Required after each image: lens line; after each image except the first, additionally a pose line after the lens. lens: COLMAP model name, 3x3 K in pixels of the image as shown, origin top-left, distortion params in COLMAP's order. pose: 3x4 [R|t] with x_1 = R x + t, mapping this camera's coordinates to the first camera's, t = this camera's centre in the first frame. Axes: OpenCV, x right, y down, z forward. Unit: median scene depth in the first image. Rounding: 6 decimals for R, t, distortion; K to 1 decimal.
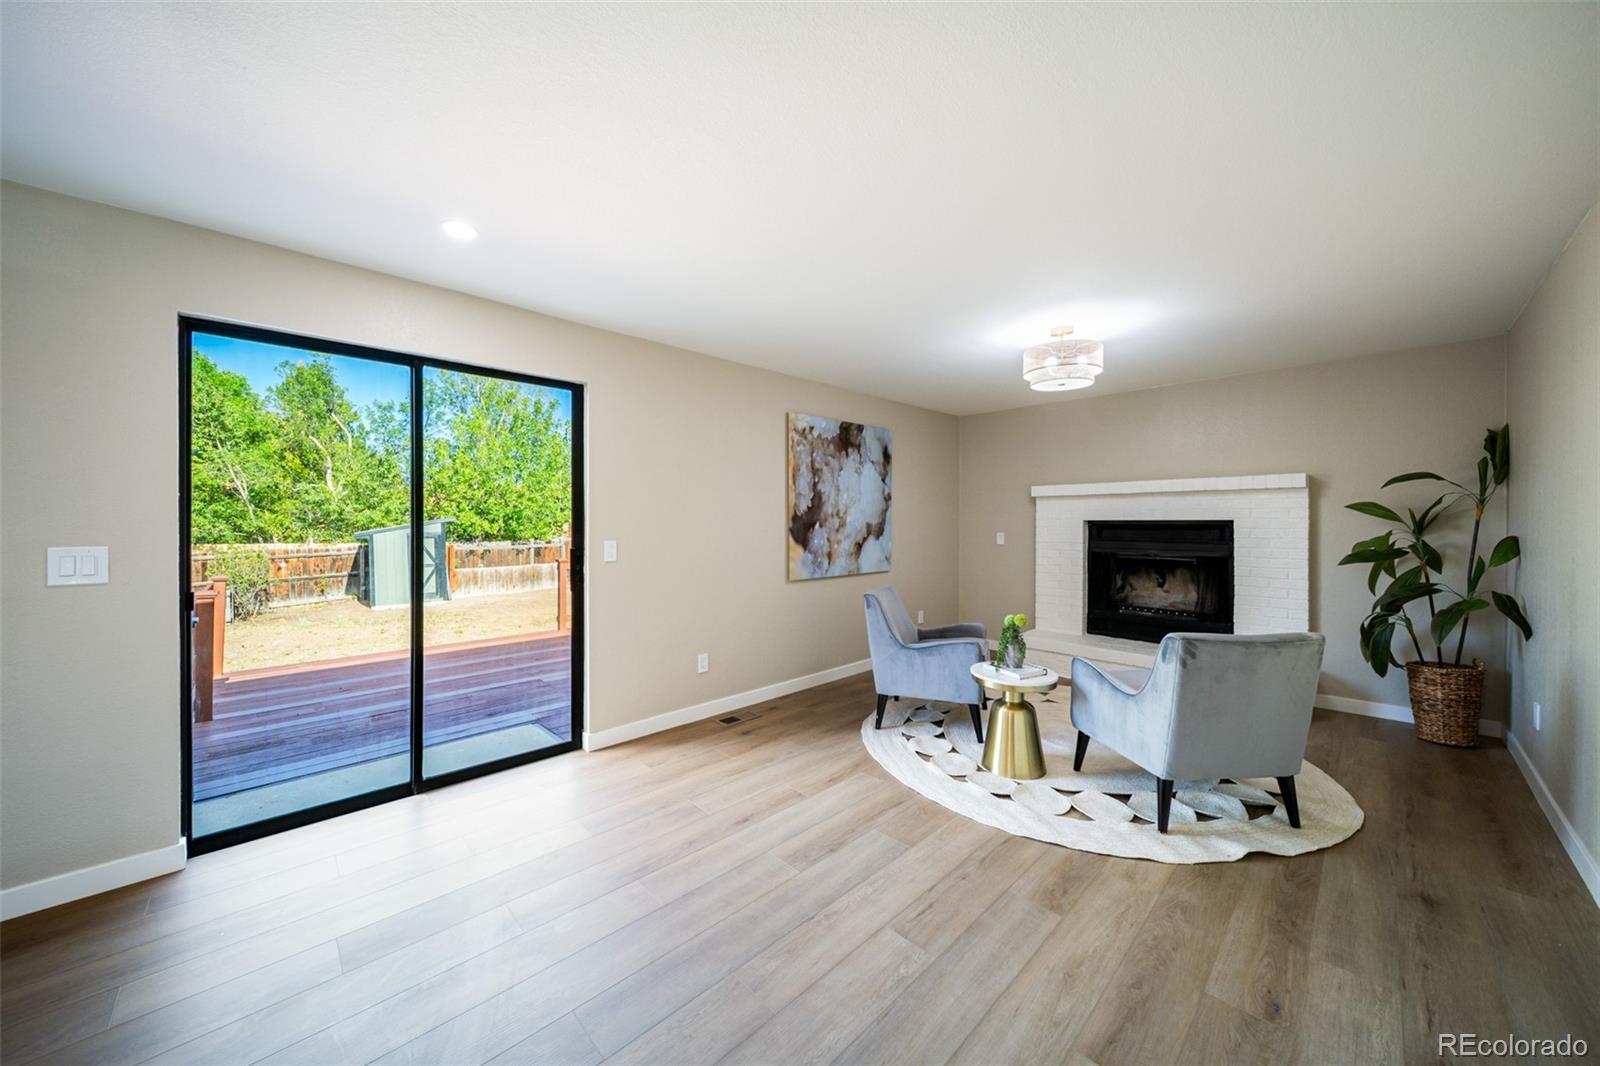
lens RADIAL K [[557.9, 0, 801.7], [0, 557.9, 533.2], [0, 0, 1]] dist [0.000032, -0.001210]
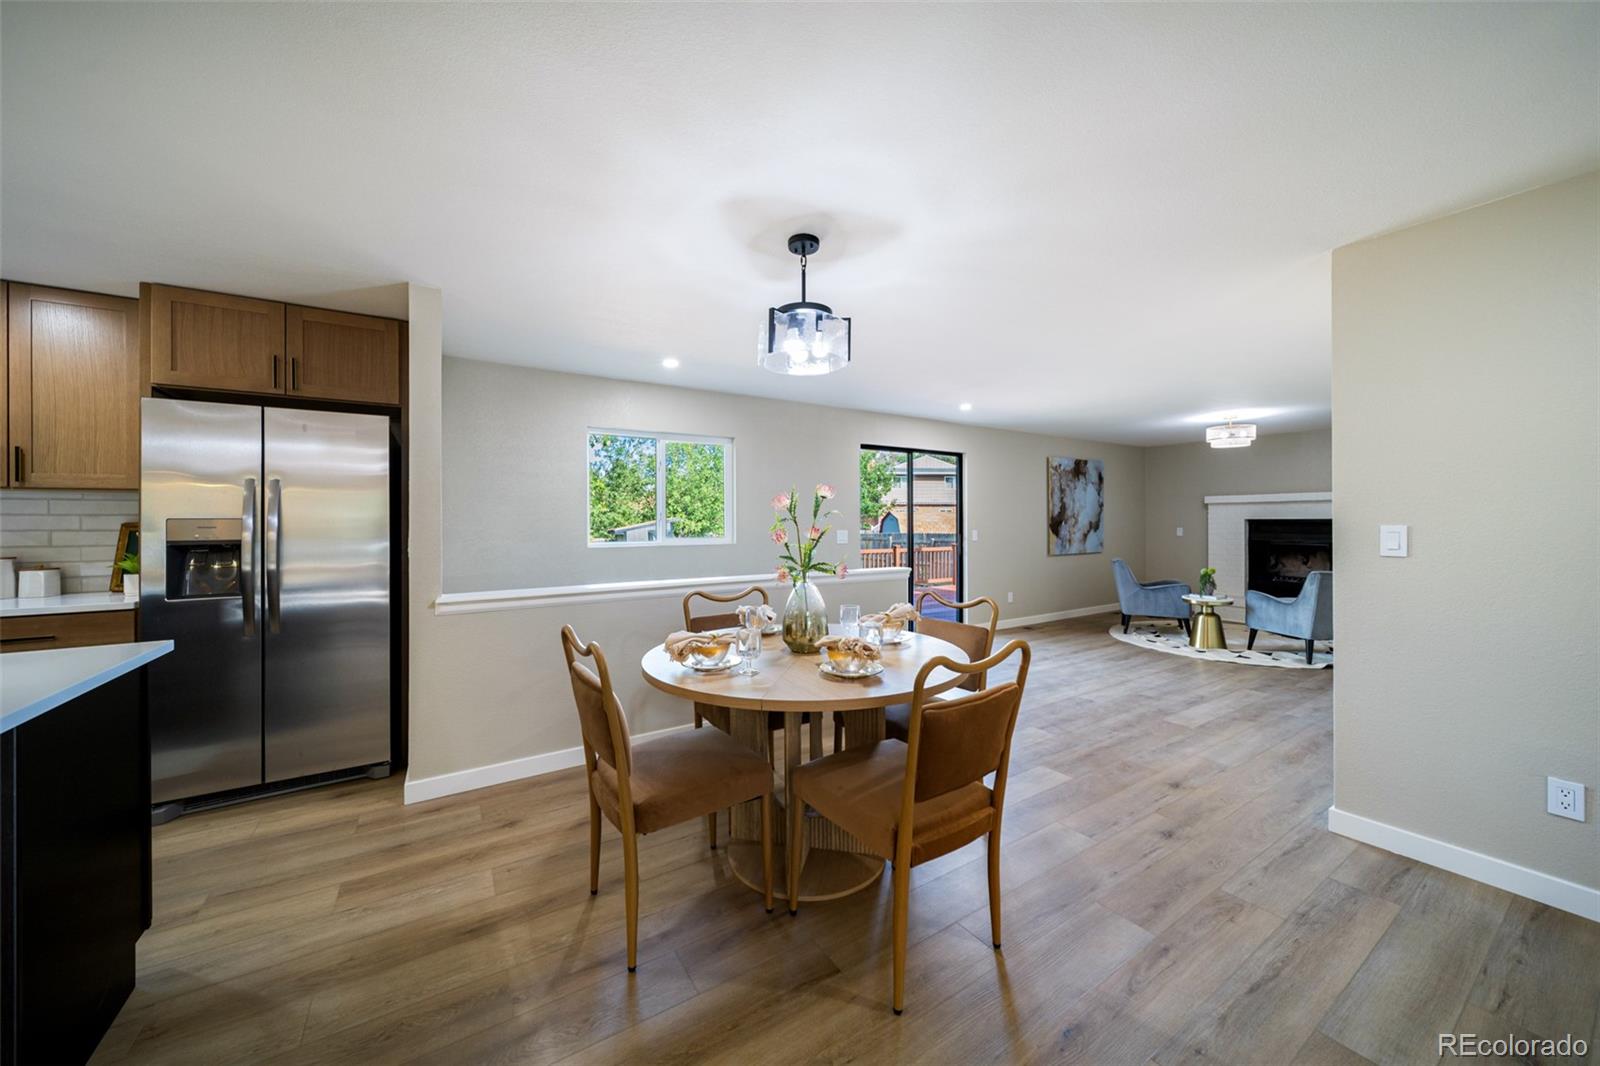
lens RADIAL K [[557.9, 0, 796.8], [0, 557.9, 519.2], [0, 0, 1]] dist [0.000032, -0.001210]
pose [[0.979887, -0.003666, -0.199520, -0.421844], [-0.001067, 0.999721, -0.023614, 0.015503], [0.199550, 0.023352, 0.979609, -0.796876]]
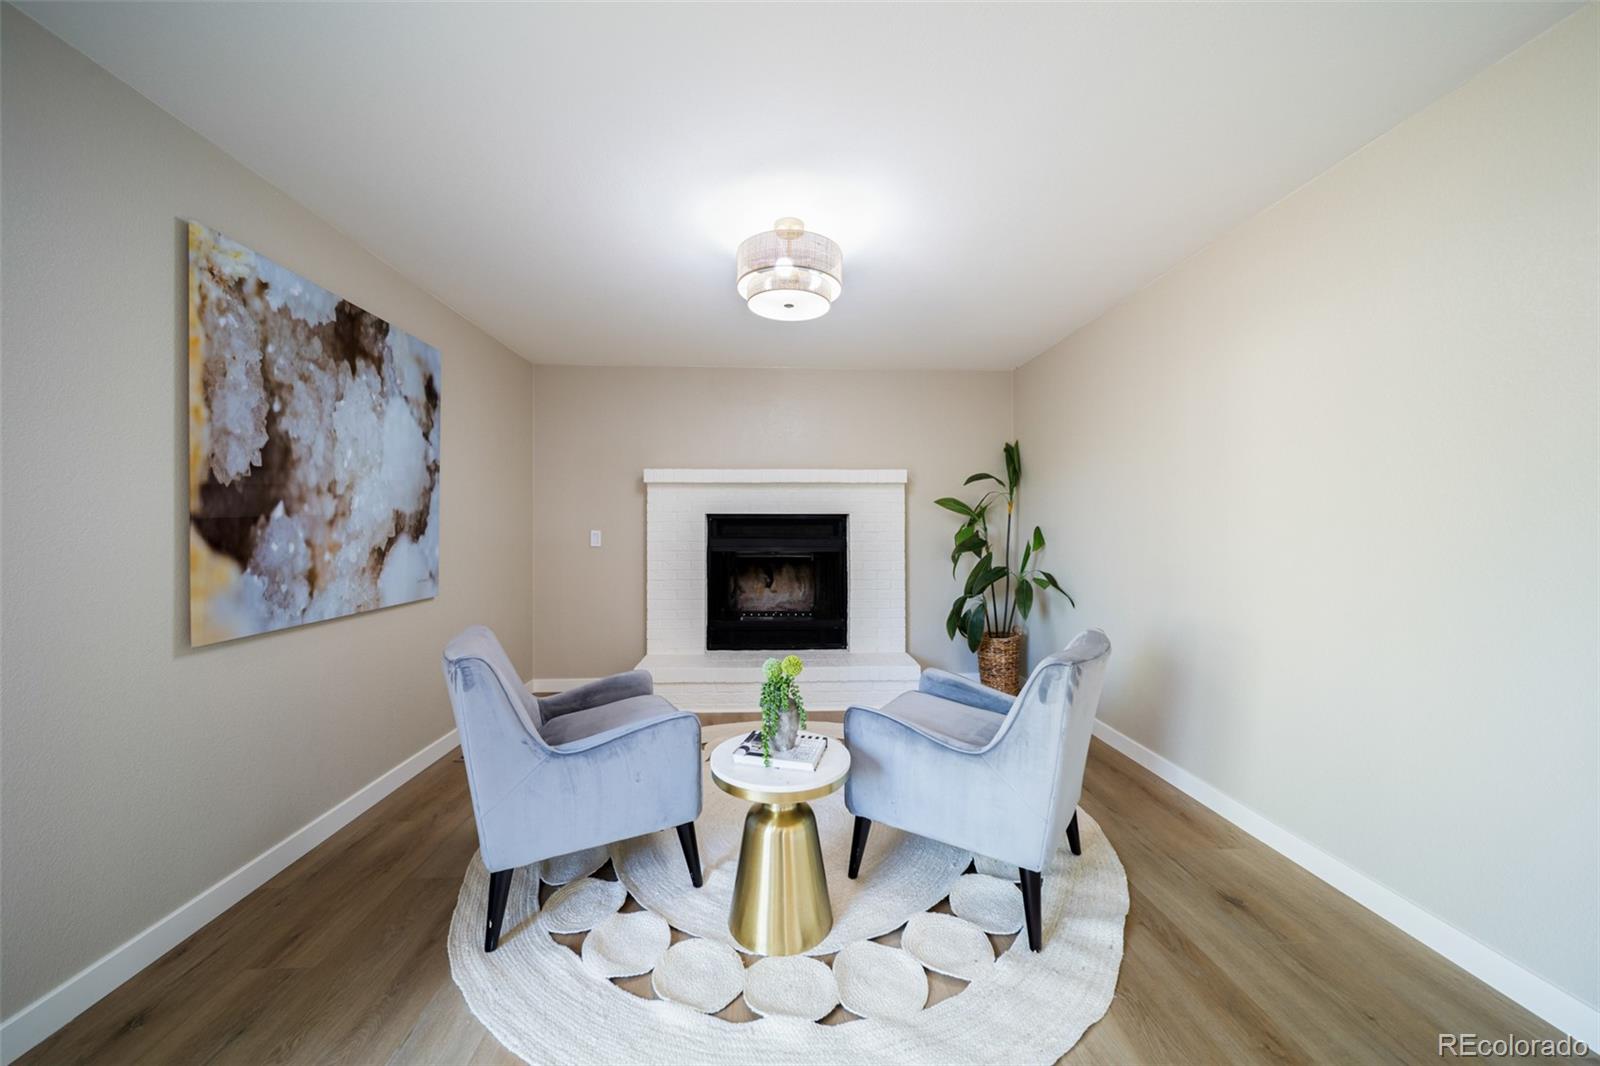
lens RADIAL K [[557.9, 0, 789.5], [0, 557.9, 527.5], [0, 0, 1]] dist [0.000032, -0.001210]
pose [[0.661046, 0.000263, 0.750346, -0.036072], [0.015268, 0.999788, -0.013801, 0.011656], [-0.750190, 0.020579, 0.660902, 0.405829]]
